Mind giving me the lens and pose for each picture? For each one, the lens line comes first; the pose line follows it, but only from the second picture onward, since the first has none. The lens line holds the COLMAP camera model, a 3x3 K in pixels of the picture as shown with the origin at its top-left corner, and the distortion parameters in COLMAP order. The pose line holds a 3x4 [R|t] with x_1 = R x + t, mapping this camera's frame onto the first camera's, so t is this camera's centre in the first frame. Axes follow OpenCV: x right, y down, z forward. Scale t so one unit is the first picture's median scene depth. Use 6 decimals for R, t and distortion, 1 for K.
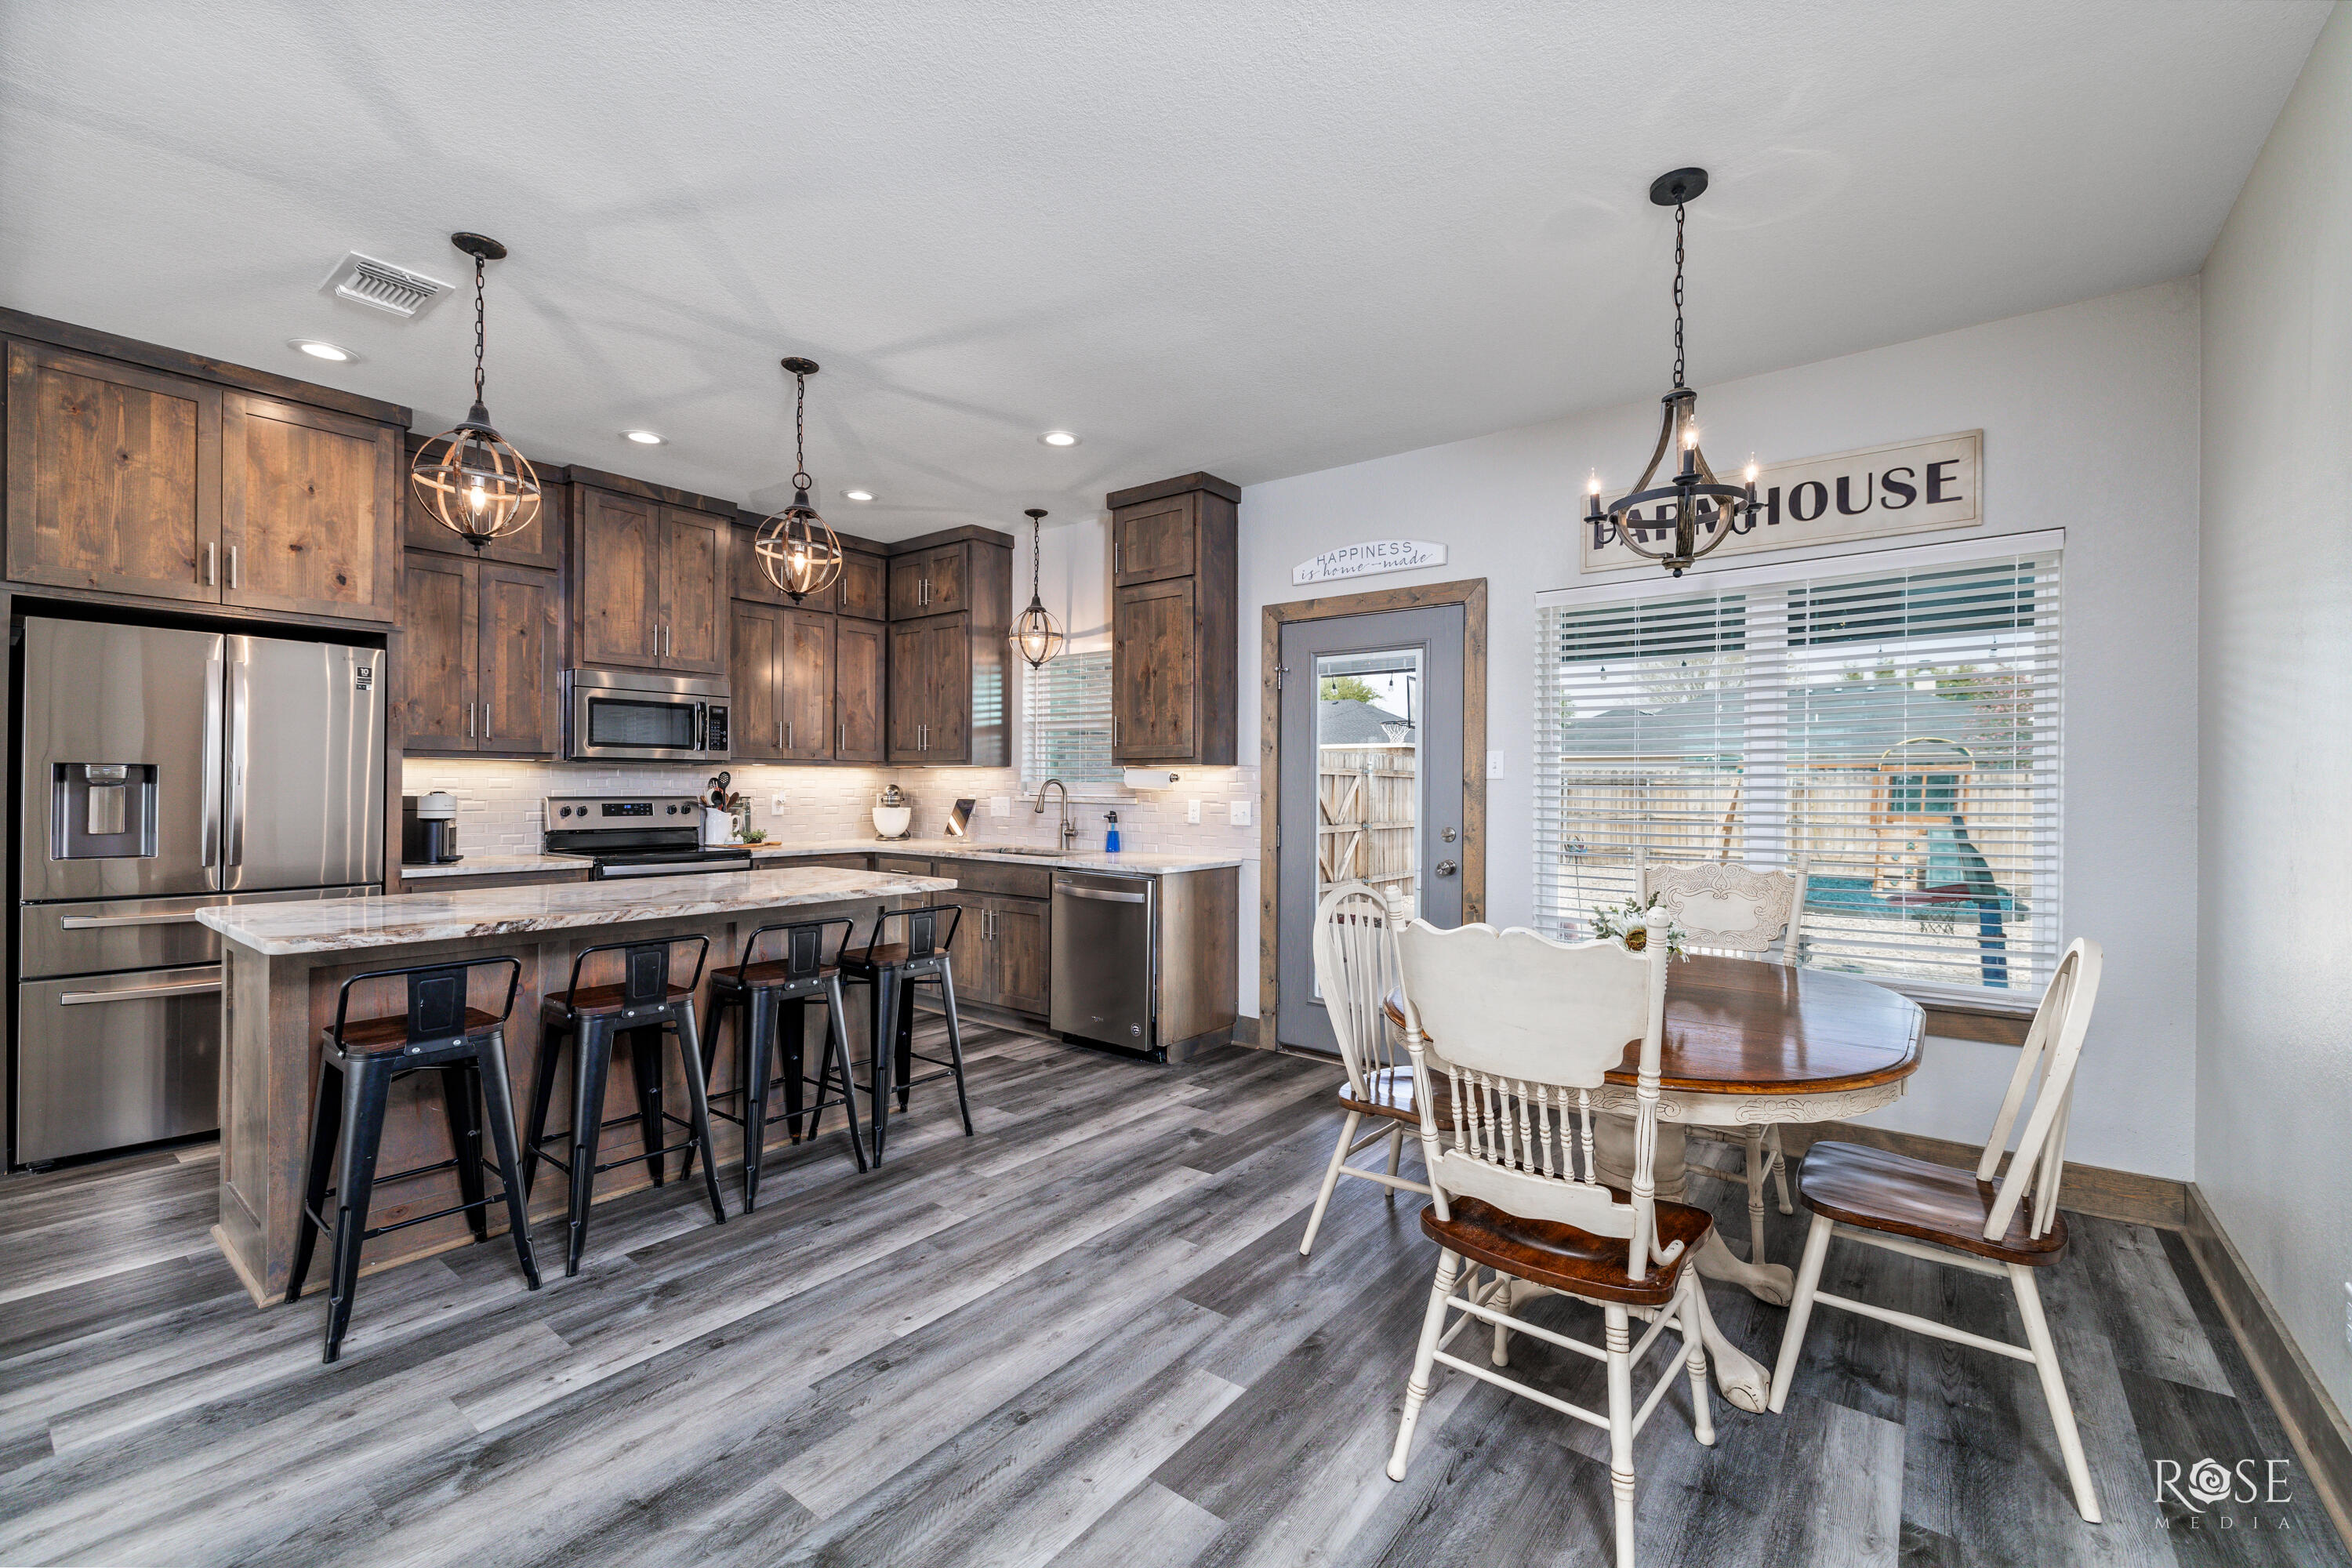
lens RADIAL K [[982.1, 0, 1171.5], [0, 982.1, 783.9], [0, 0, 1]] dist [-0.000437, 0.000082]
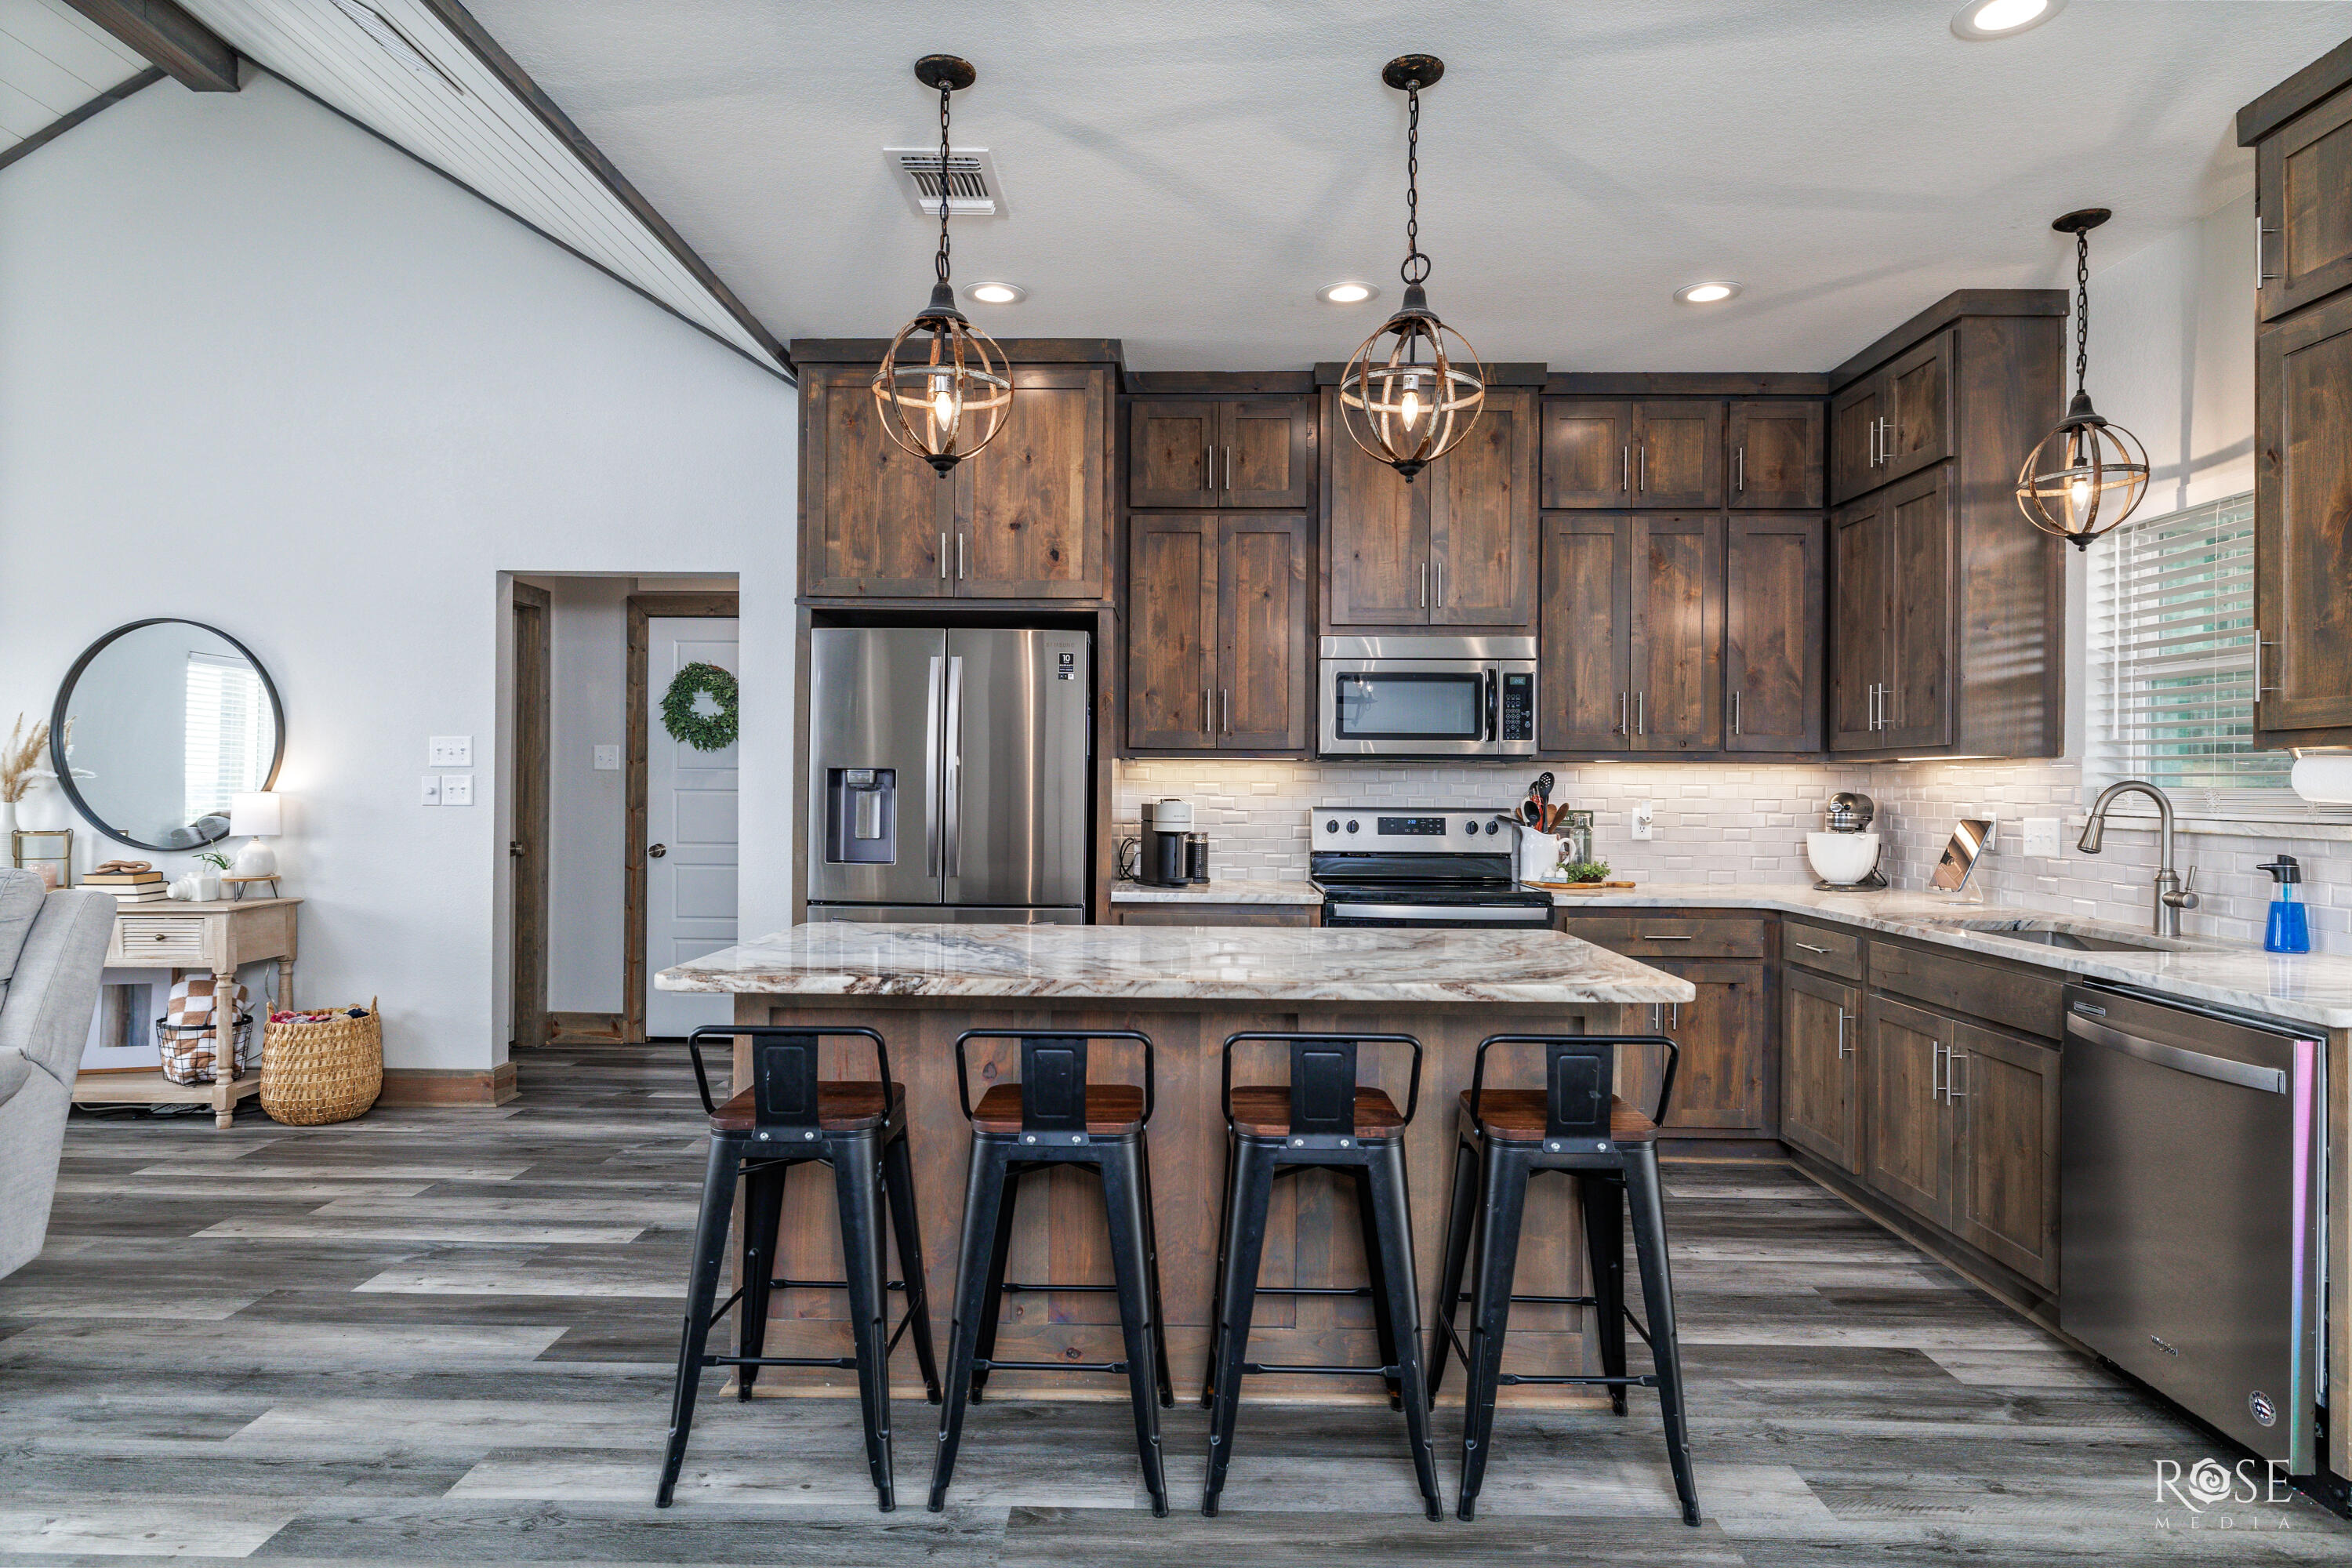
lens RADIAL K [[1303.1, 0, 1173.8], [0, 1303.1, 783.4], [0, 0, 1]] dist [-0.001721, 0.000364]
pose [[0.603276, -0.003327, -0.797525, 0.116630], [-0.002415, 0.999979, -0.005997, 0.001191], [0.797529, 0.005544, 0.603256, 0.322126]]
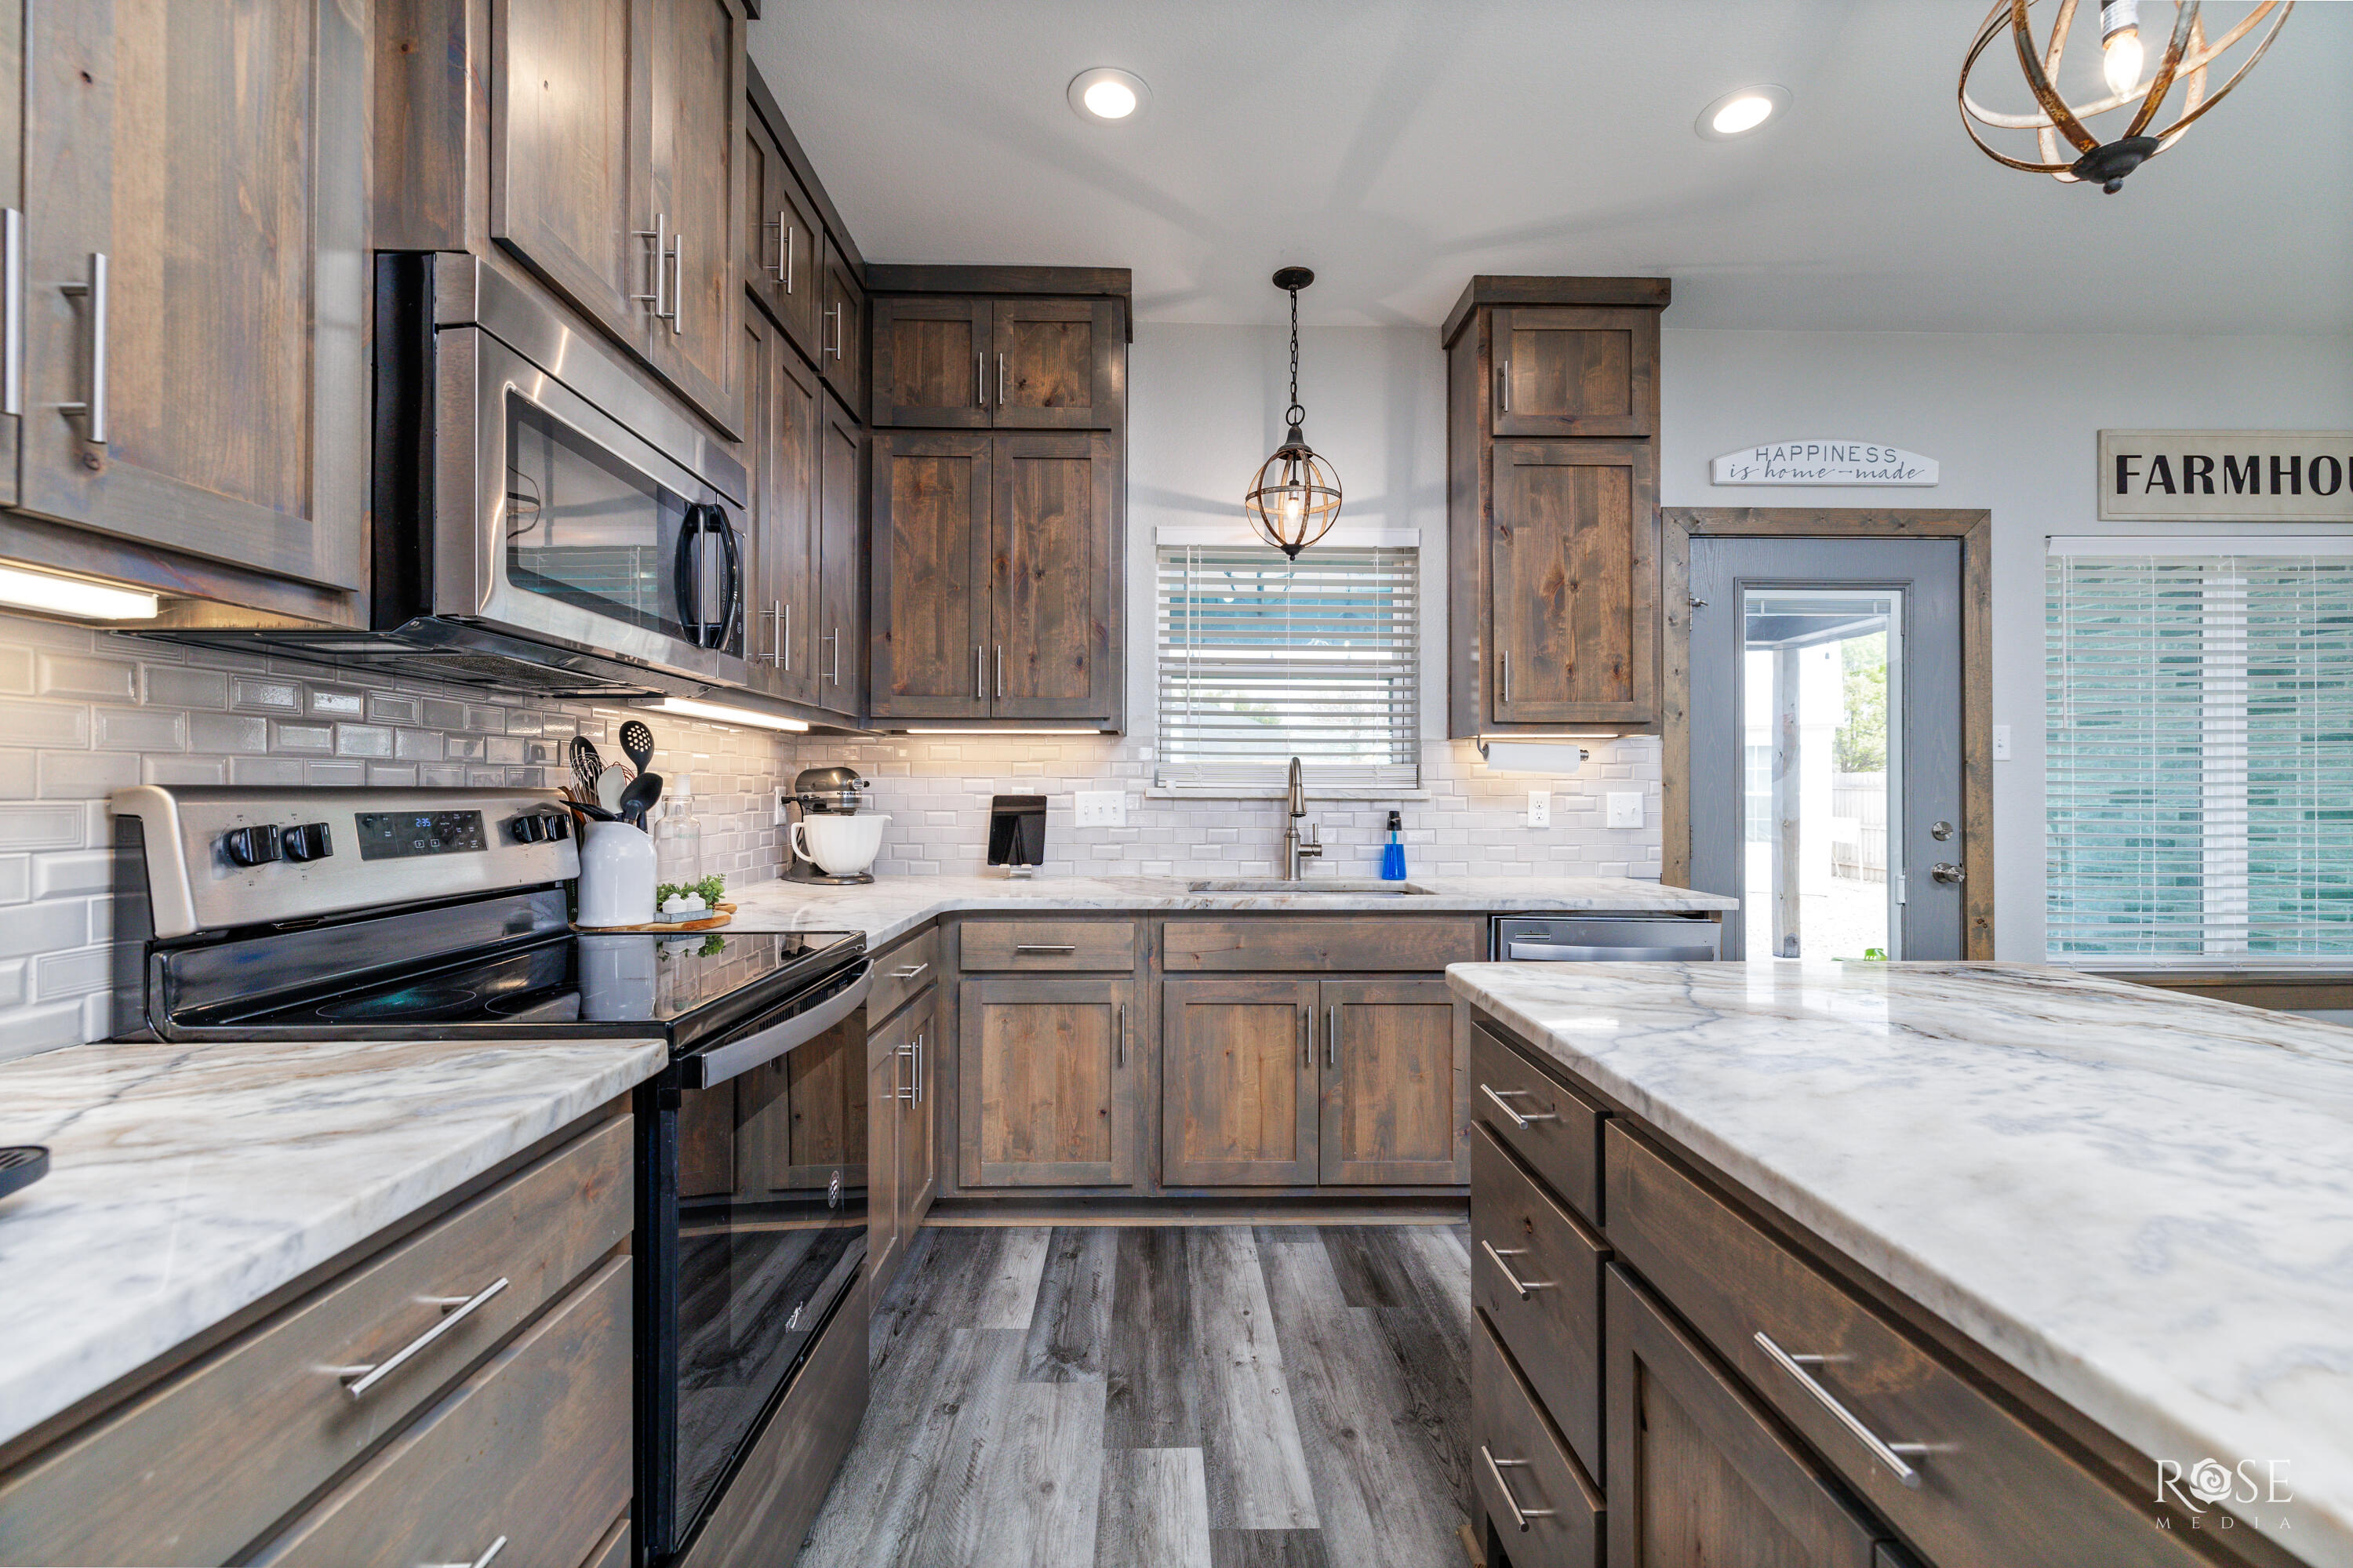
lens RADIAL K [[982.6, 0, 1172.8], [0, 982.6, 785.6], [0, 0, 1]] dist [-0.000437, 0.000082]
pose [[0.778105, 0.000375, 0.628134, -0.639502], [0.001066, 0.999998, -0.001917, 0.014875], [-0.628133, 0.002162, 0.778103, 0.721242]]
